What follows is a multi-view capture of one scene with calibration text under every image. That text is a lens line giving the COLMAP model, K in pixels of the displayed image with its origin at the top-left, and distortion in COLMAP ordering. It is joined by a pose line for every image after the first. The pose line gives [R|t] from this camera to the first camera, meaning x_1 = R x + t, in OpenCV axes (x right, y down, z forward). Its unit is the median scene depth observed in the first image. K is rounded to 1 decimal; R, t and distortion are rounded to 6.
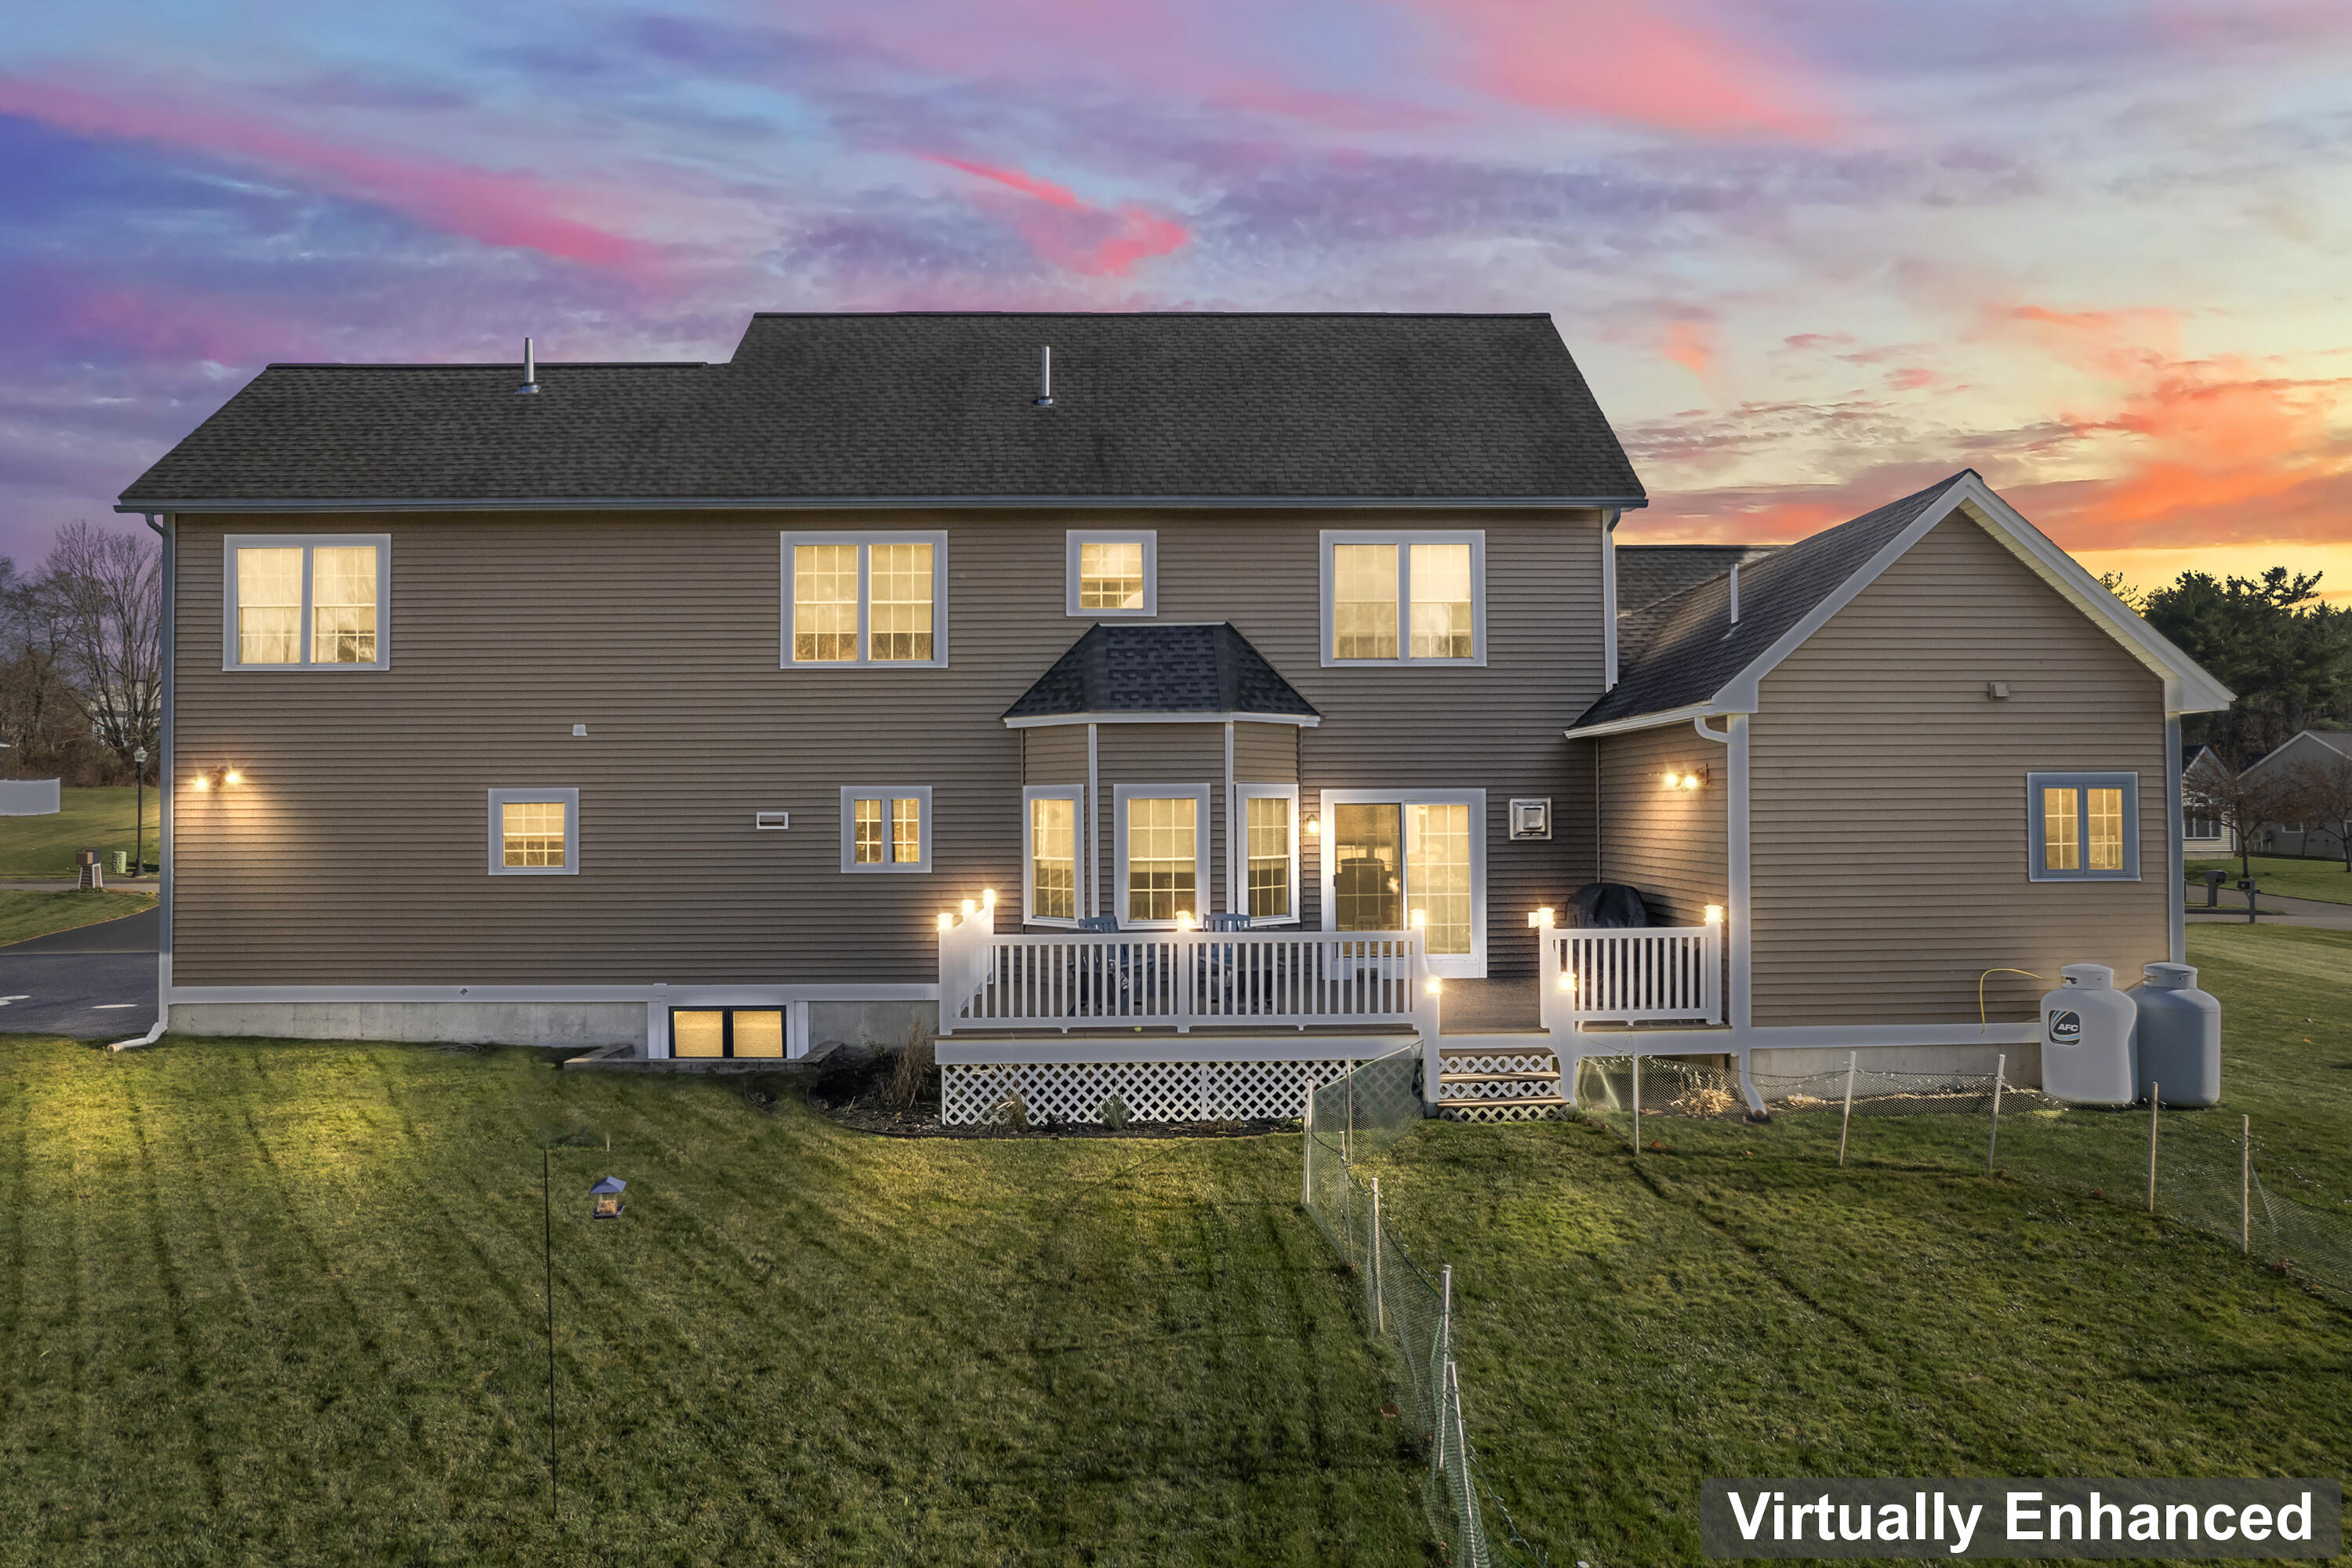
lens RADIAL K [[1442.4, 0, 1176.0], [0, 1442.4, 784.0], [0, 0, 1]] dist [-0.016378, -0.000121]
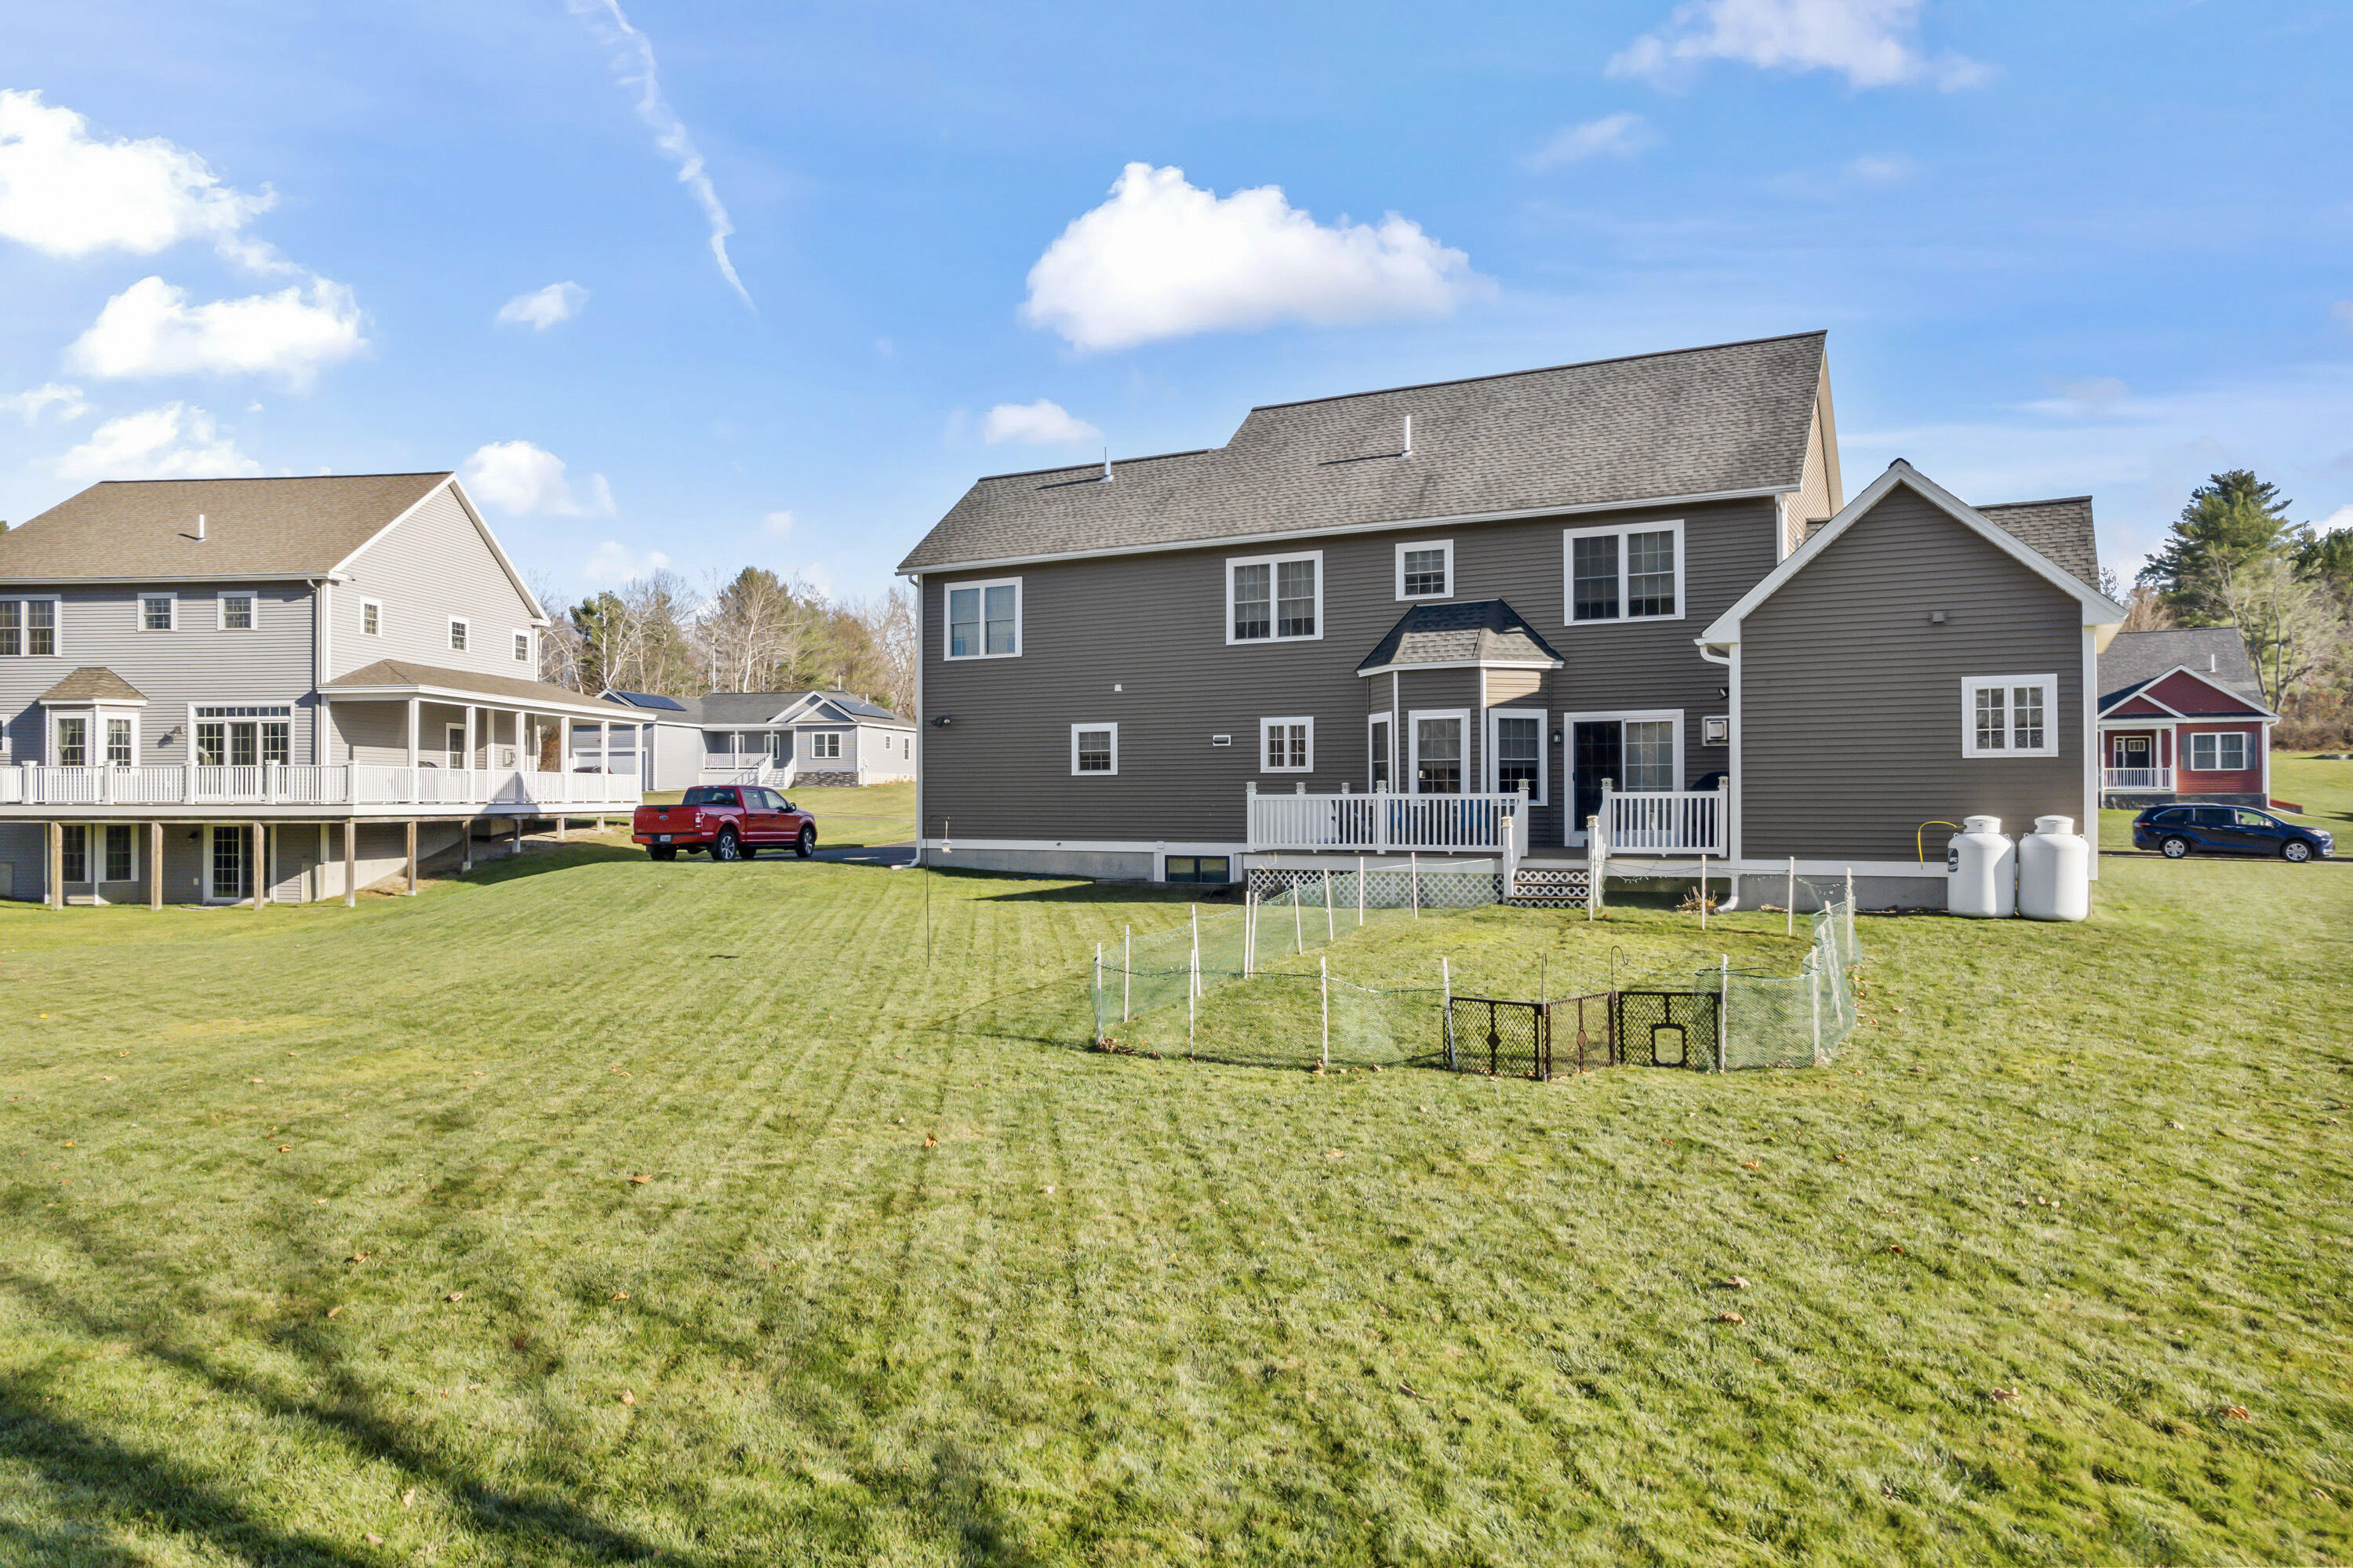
lens RADIAL K [[1496.7, 0, 1176.5], [0, 1496.7, 784.0], [0, 0, 1]] dist [-0.016808, 0.000726]
pose [[0.862408, 0.000161, -0.506215, 0.508632], [0.004955, 0.999949, 0.008760, 0.058343], [0.506190, -0.010063, 0.862363, -0.447655]]
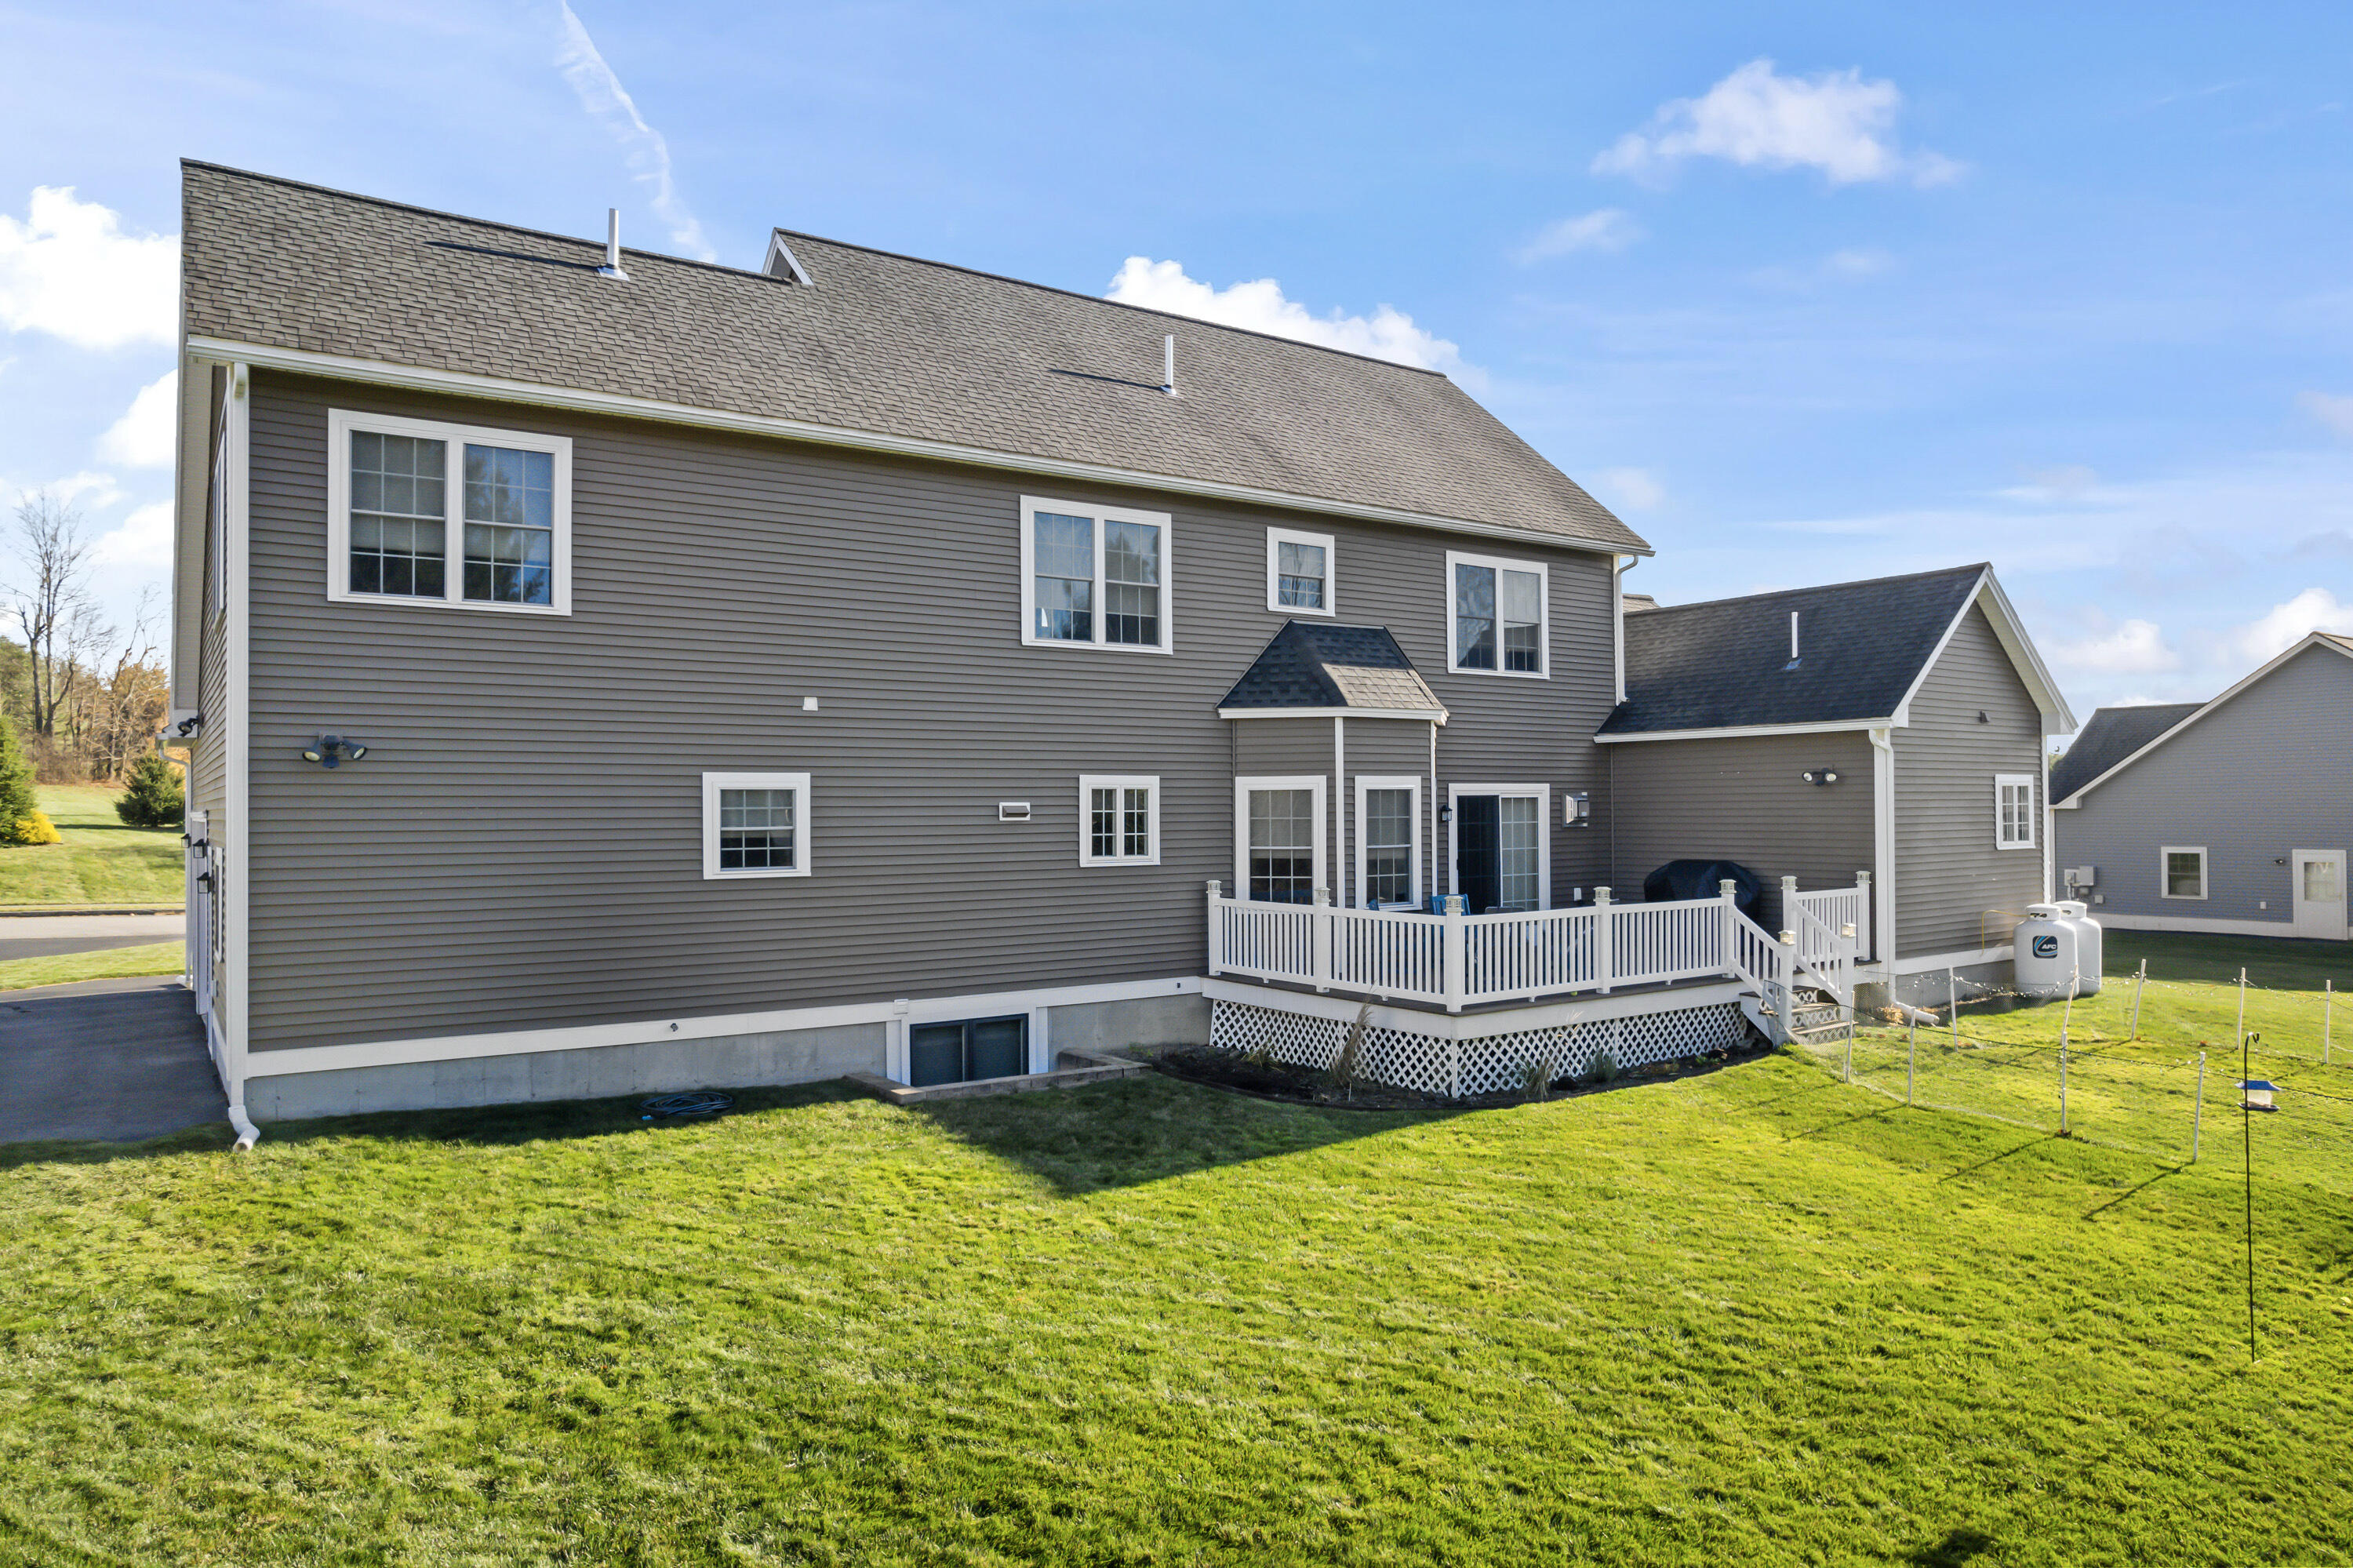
lens RADIAL K [[1496.7, 0, 1176.5], [0, 1496.7, 784.0], [0, 0, 1]] dist [-0.016808, 0.000726]
pose [[0.841414, 0.010936, 0.540280, -0.699335], [-0.004760, 0.999906, -0.012826, 0.019525], [-0.540370, 0.008220, 0.841388, 0.151743]]
